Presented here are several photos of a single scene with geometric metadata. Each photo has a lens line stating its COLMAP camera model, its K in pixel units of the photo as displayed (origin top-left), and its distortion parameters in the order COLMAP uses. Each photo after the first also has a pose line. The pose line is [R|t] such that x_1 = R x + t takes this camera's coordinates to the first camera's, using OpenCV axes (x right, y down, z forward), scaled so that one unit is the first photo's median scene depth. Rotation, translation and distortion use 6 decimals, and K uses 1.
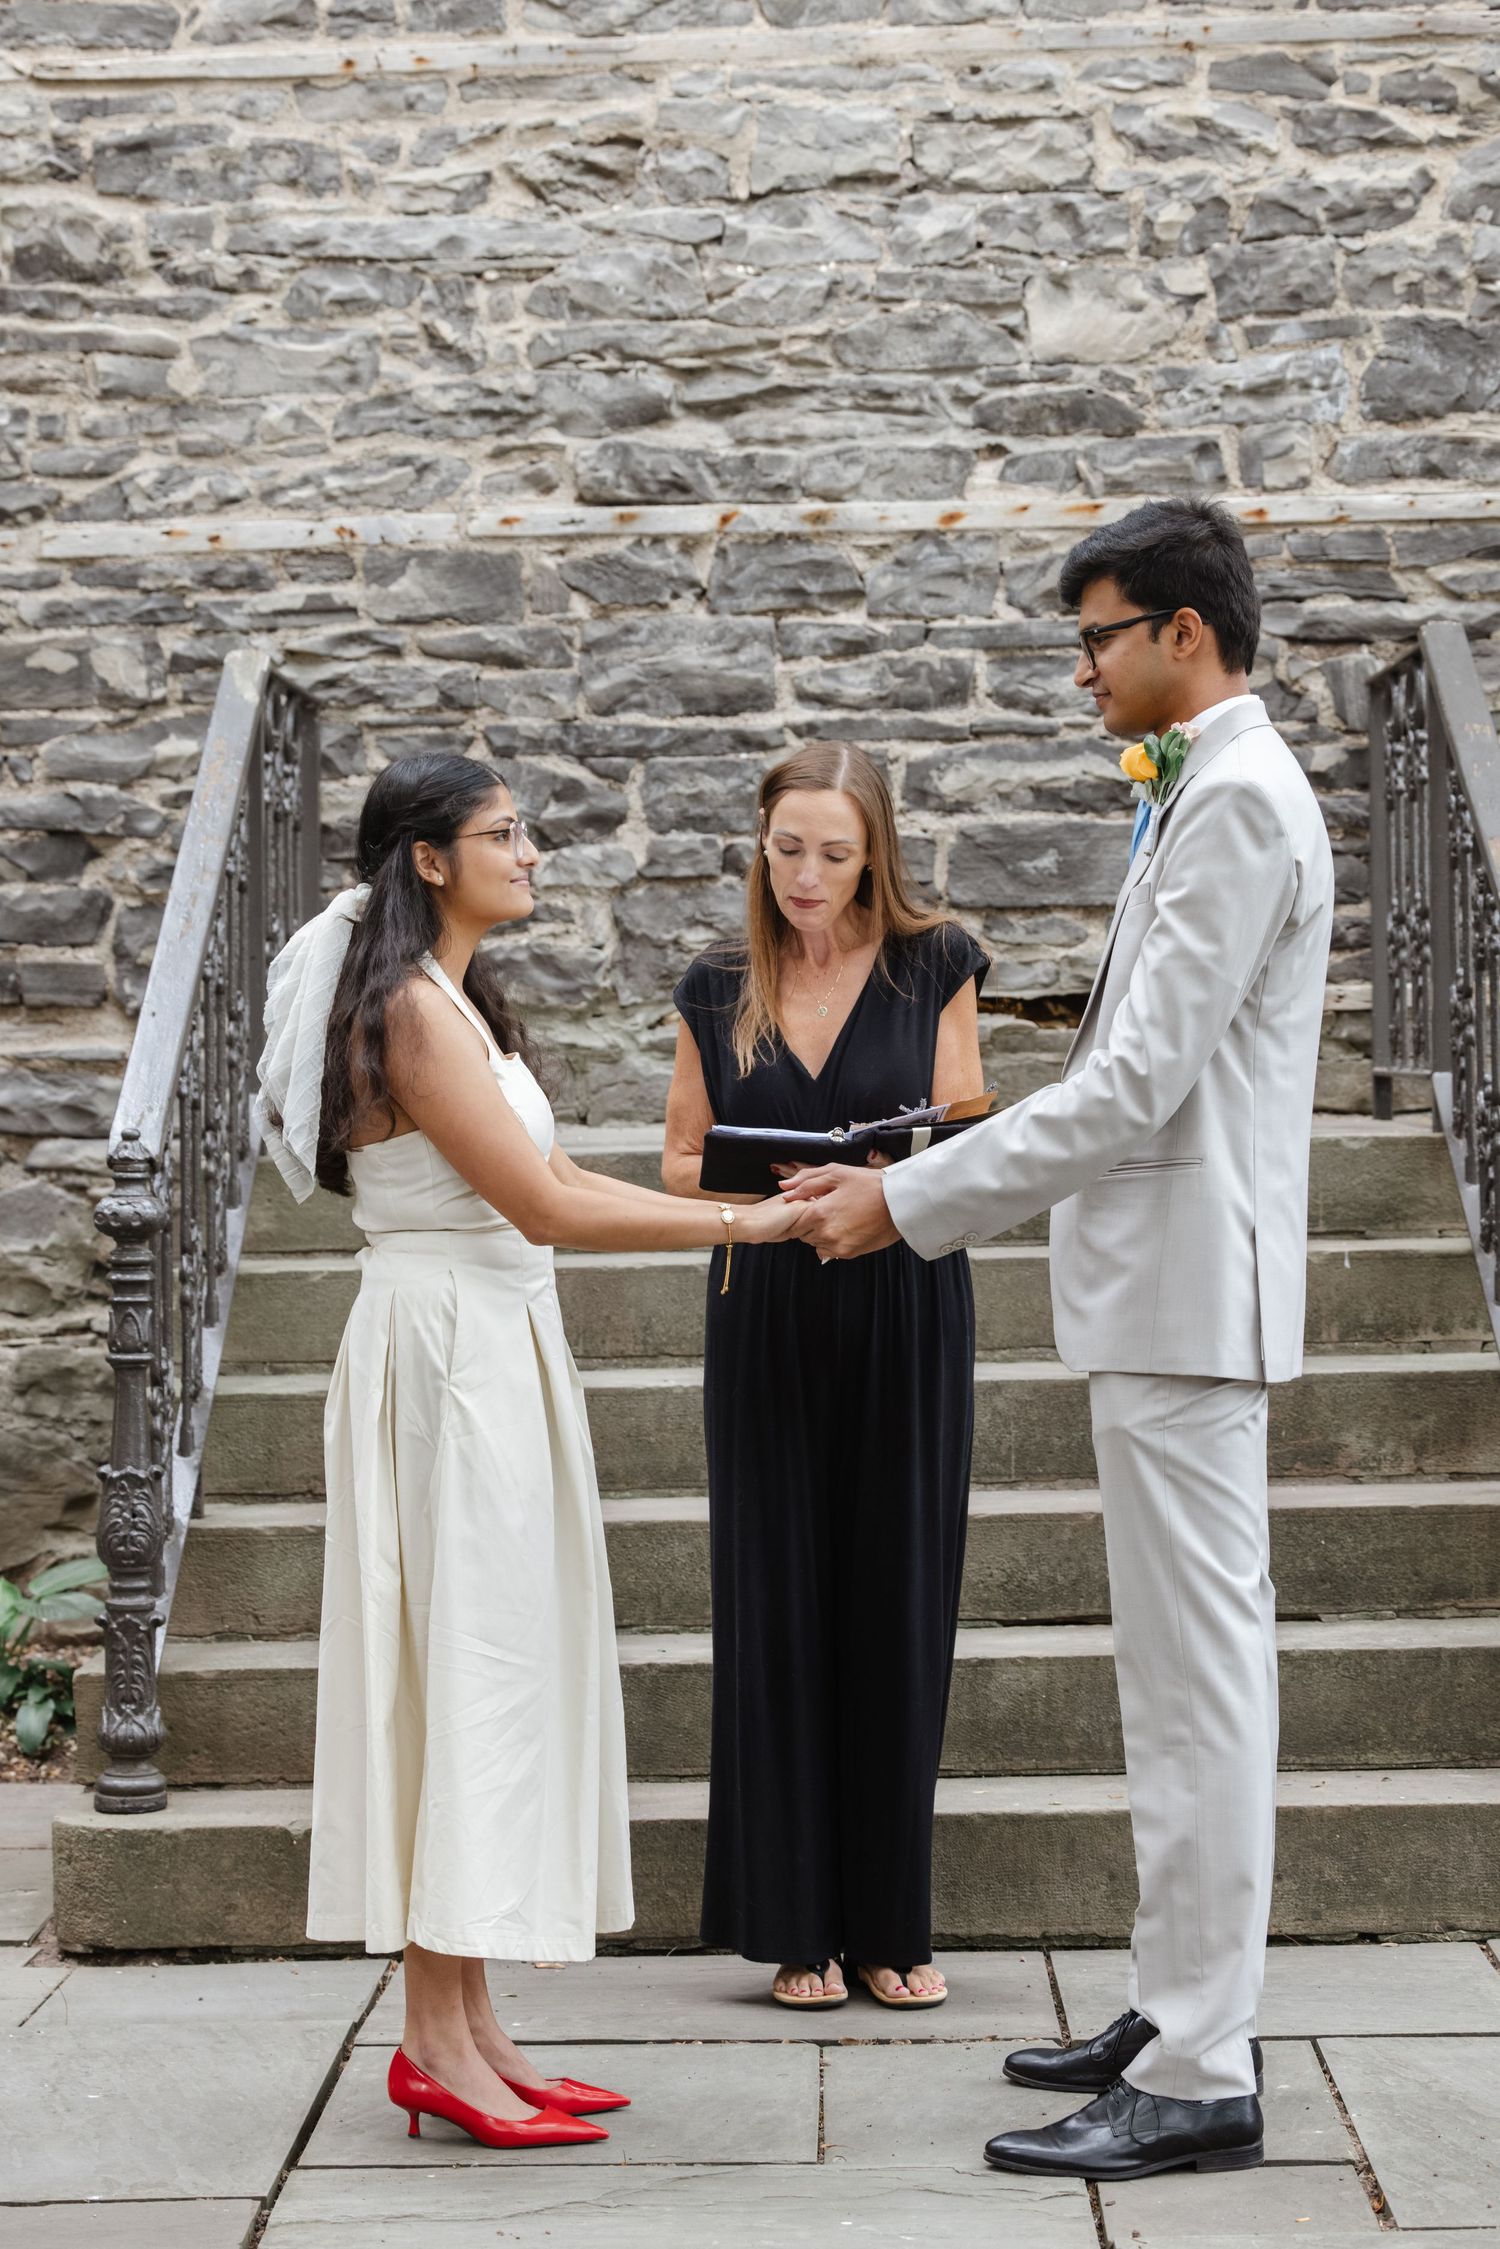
lens RADIAL K [[4494.1, 0, 749.7], [0, 4494.1, 1134.2], [0, 0, 1]] dist [0.014659, -0.019274]
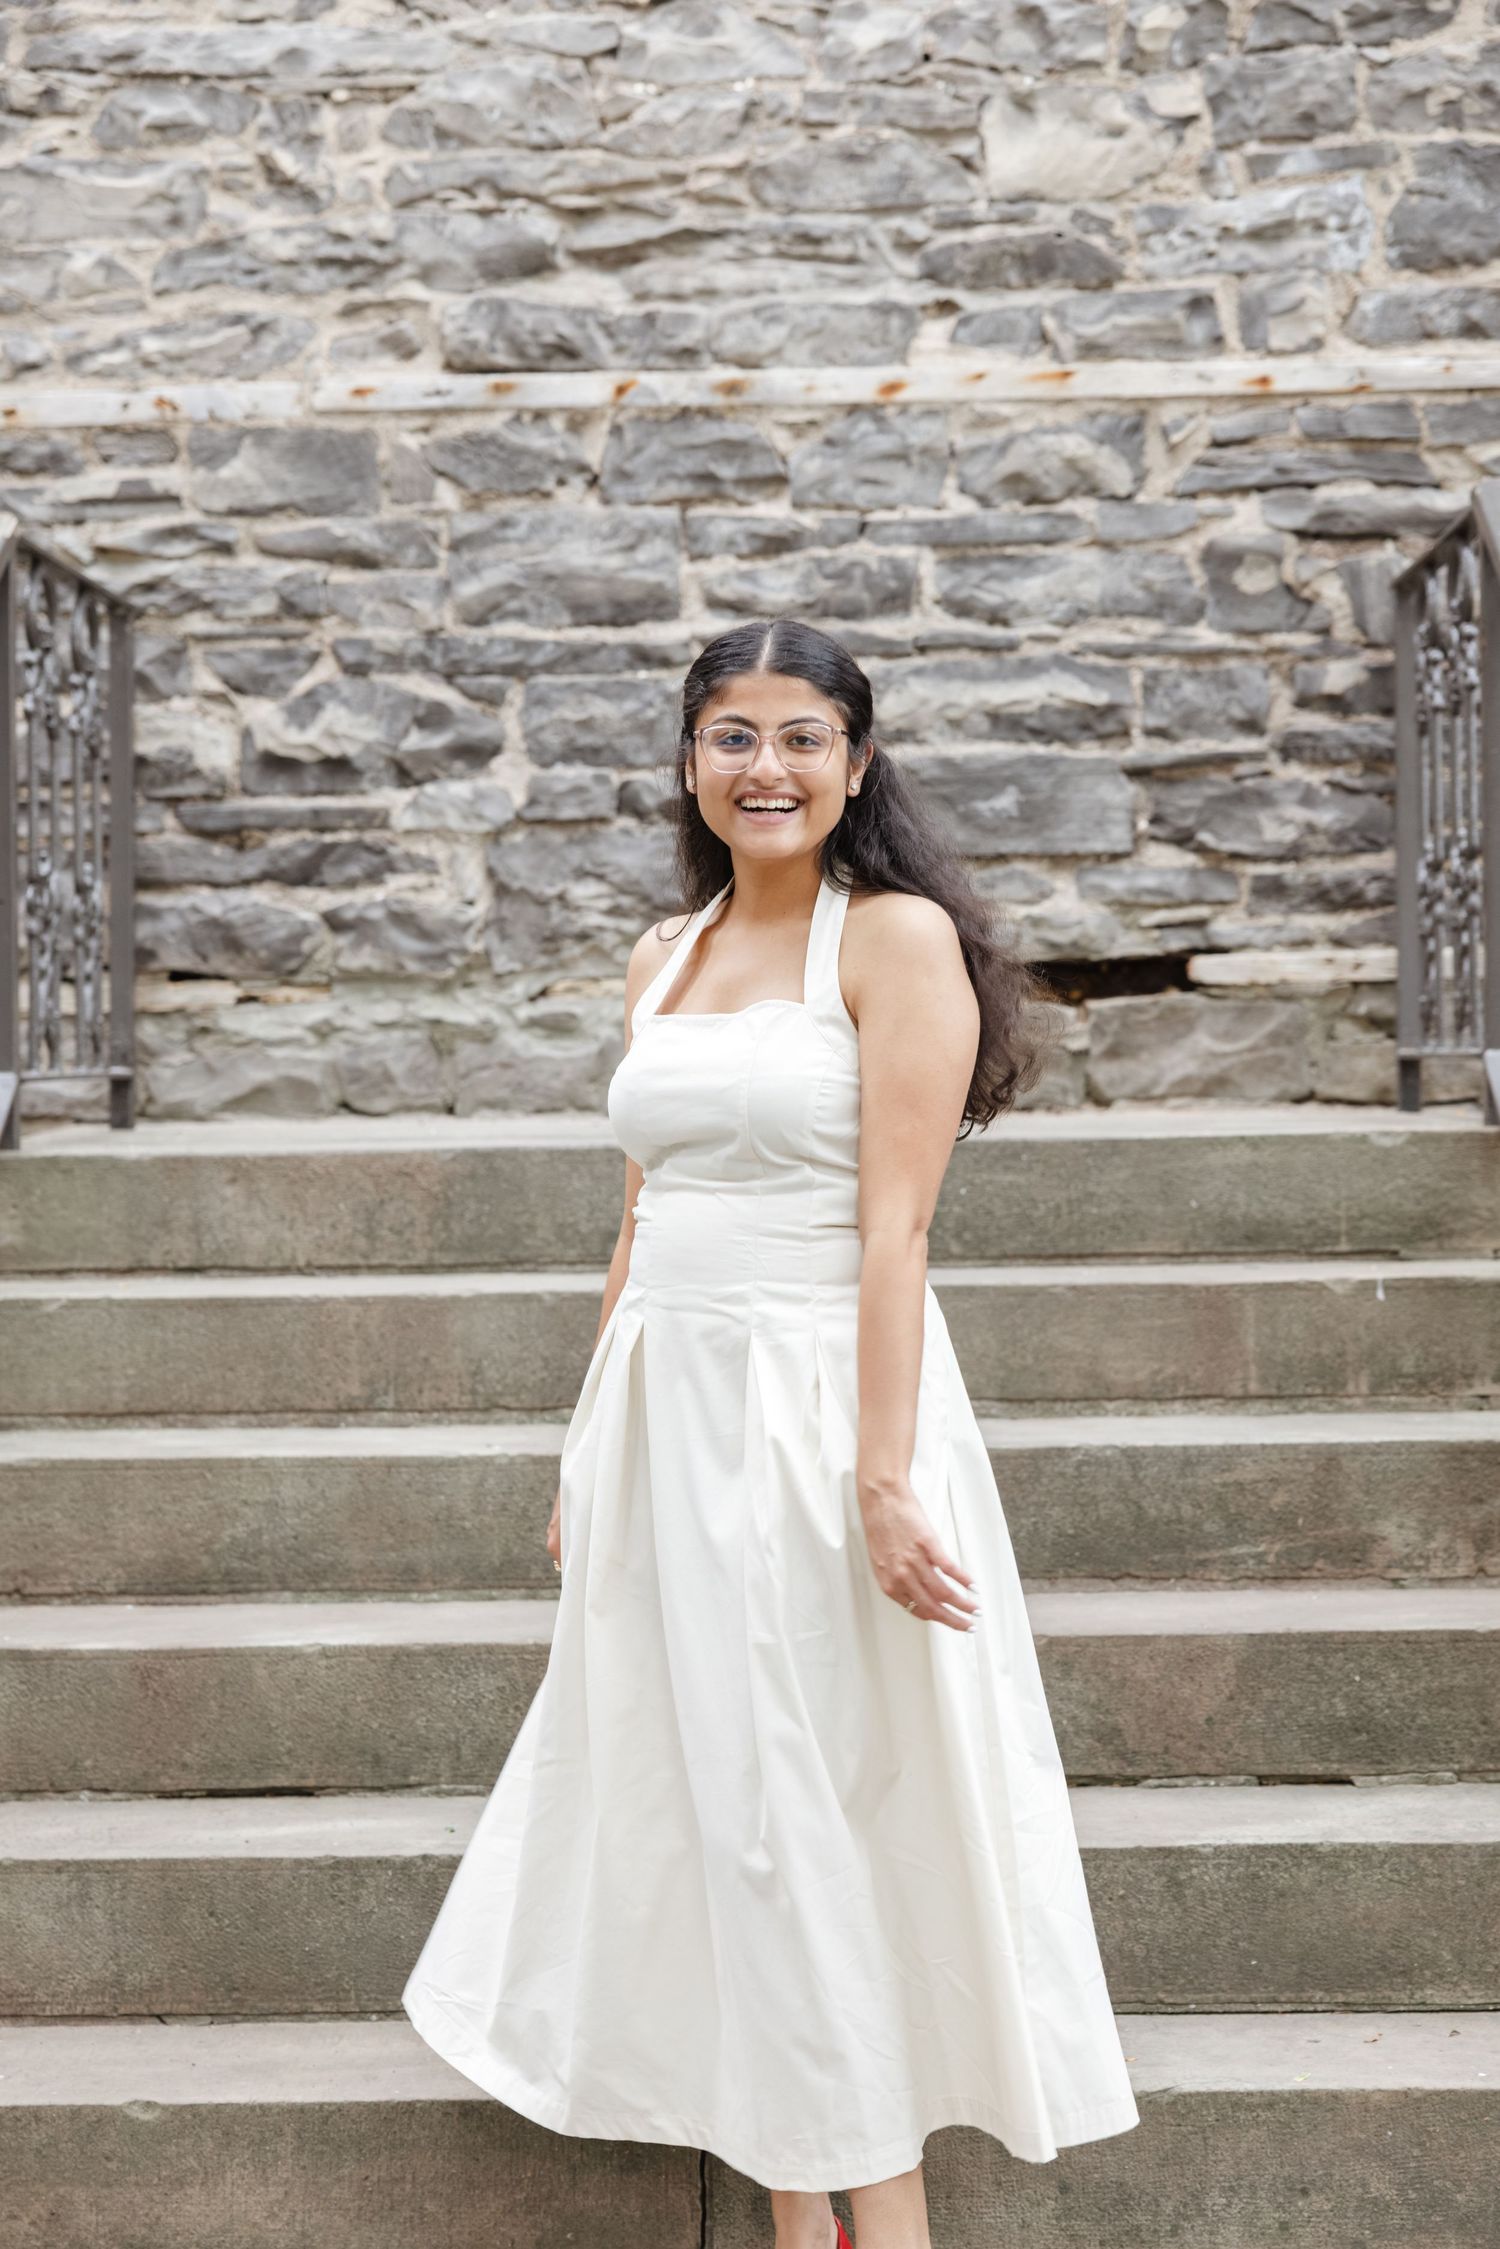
lens RADIAL K [[3887.9, 0, 750.0], [0, 3887.9, 1124.5], [0, 0, 1]] dist [0.072180, -0.093360]
pose [[0.999933, 0.002781, -0.011223, 0.027035], [-0.002822, 0.999990, -0.003573, 0.001955], [0.011213, 0.003604, 0.999931, 0.278396]]
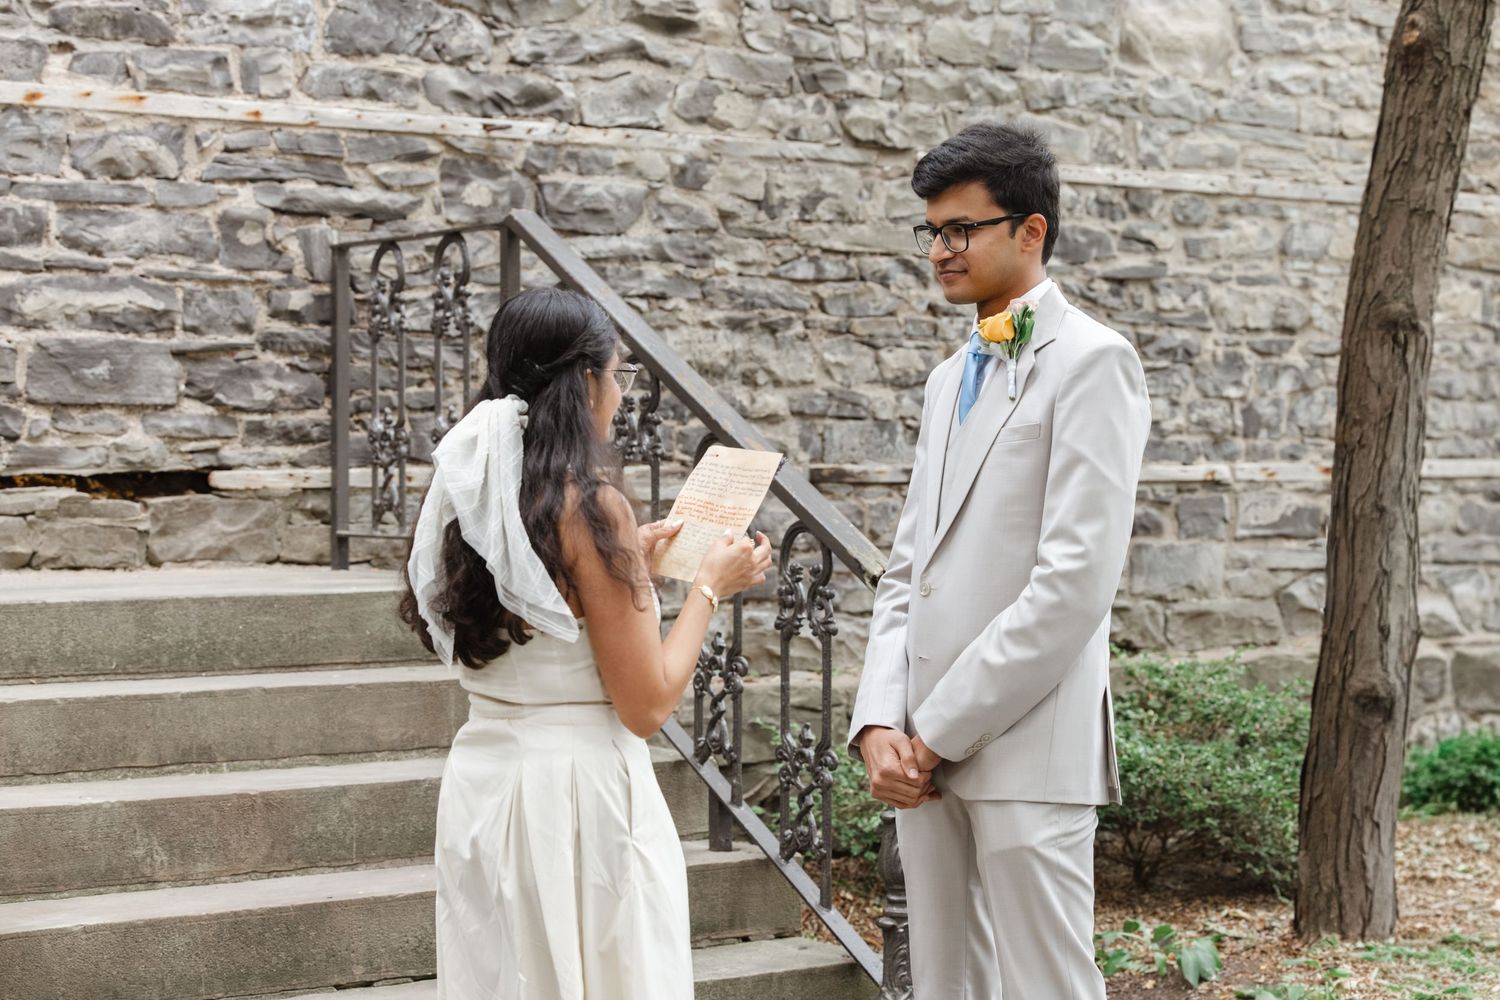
lens RADIAL K [[2941.3, 0, 748.3], [0, 2941.3, 506.6], [0, 0, 1]] dist [0.010157, 0.009994]
pose [[0.811051, 0.008835, 0.584908, -0.276505], [-0.002351, 0.999927, -0.011844, -0.011849], [-0.584970, 0.008231, 0.811013, 0.208415]]
